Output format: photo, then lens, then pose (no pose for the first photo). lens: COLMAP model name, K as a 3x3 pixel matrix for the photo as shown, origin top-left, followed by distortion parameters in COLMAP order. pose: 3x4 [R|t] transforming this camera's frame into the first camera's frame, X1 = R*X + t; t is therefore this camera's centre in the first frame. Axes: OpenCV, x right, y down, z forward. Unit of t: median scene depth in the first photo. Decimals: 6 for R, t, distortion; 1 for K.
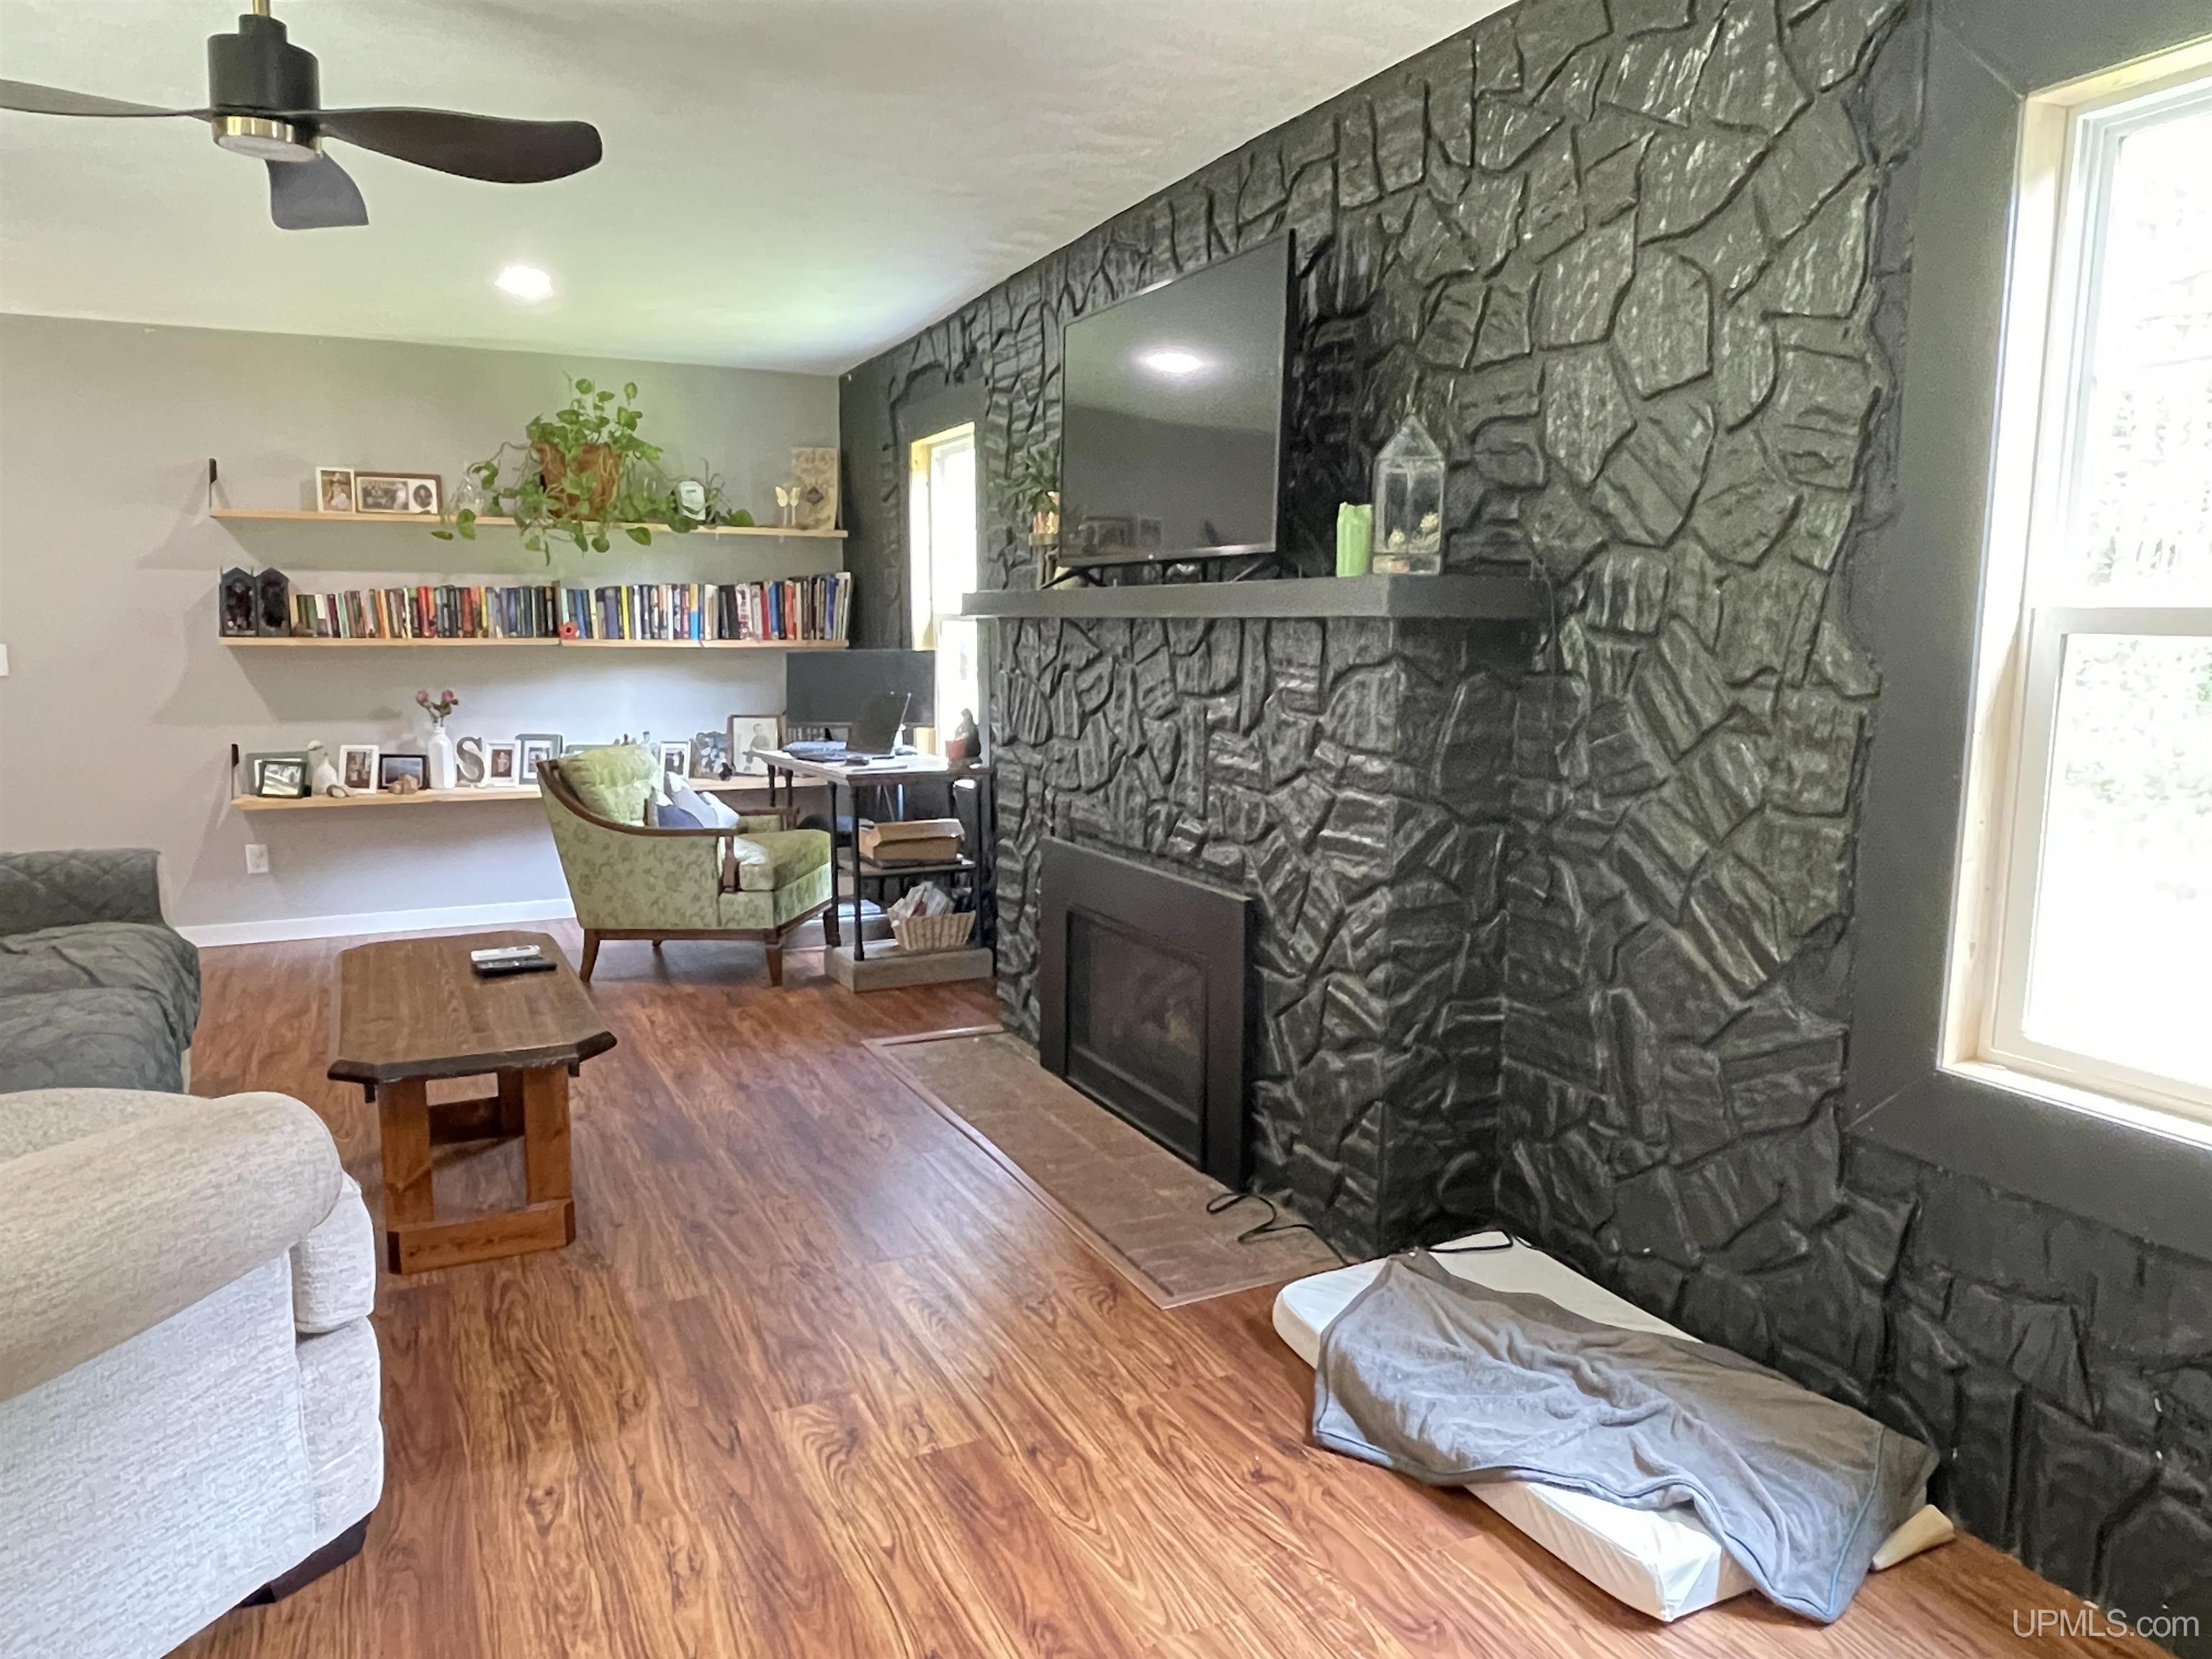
lens RADIAL K [[1483.2, 0, 1107.0], [0, 1483.2, 833.0], [0, 0, 1]] dist [-0.007131, -0.002547]
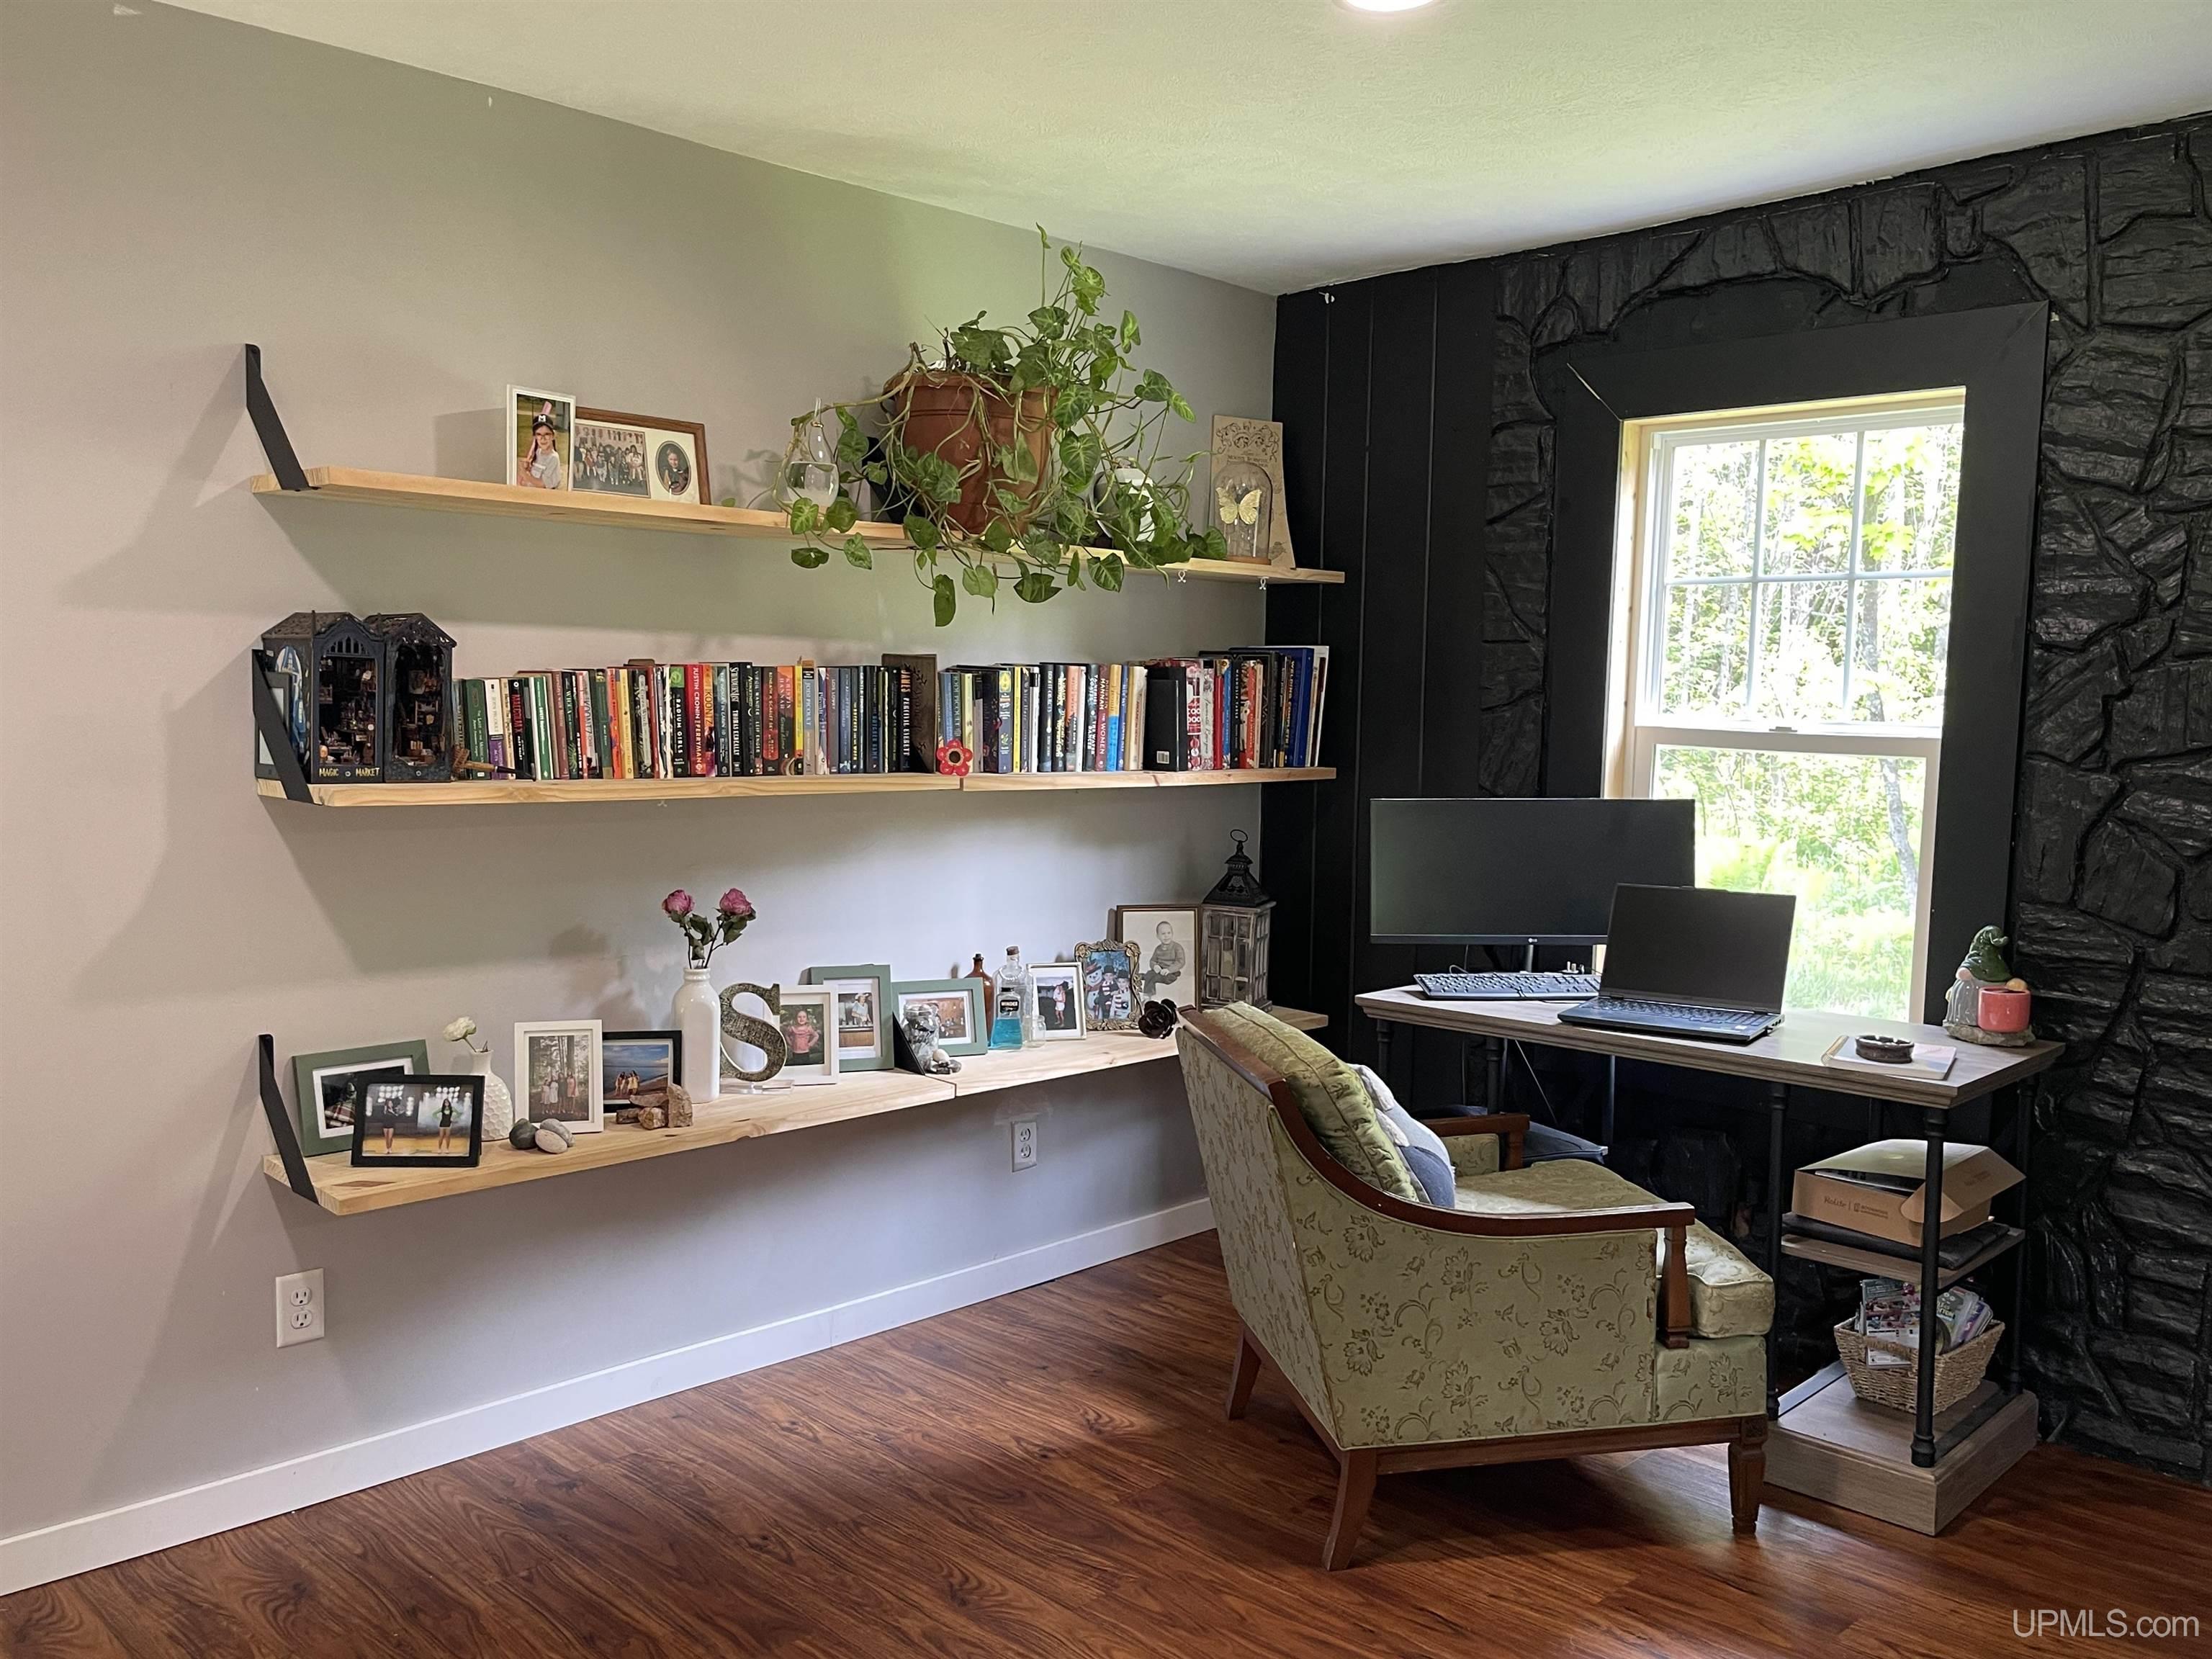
lens RADIAL K [[1761.2, 0, 1104.3], [0, 1761.2, 829.5], [0, 0, 1]] dist [0.012984, 0.005354]
pose [[0.944913, -0.009107, 0.327195, -0.513846], [0.026222, 0.998506, -0.047935, -0.085188], [-0.326270, 0.053874, 0.943740, 0.444370]]
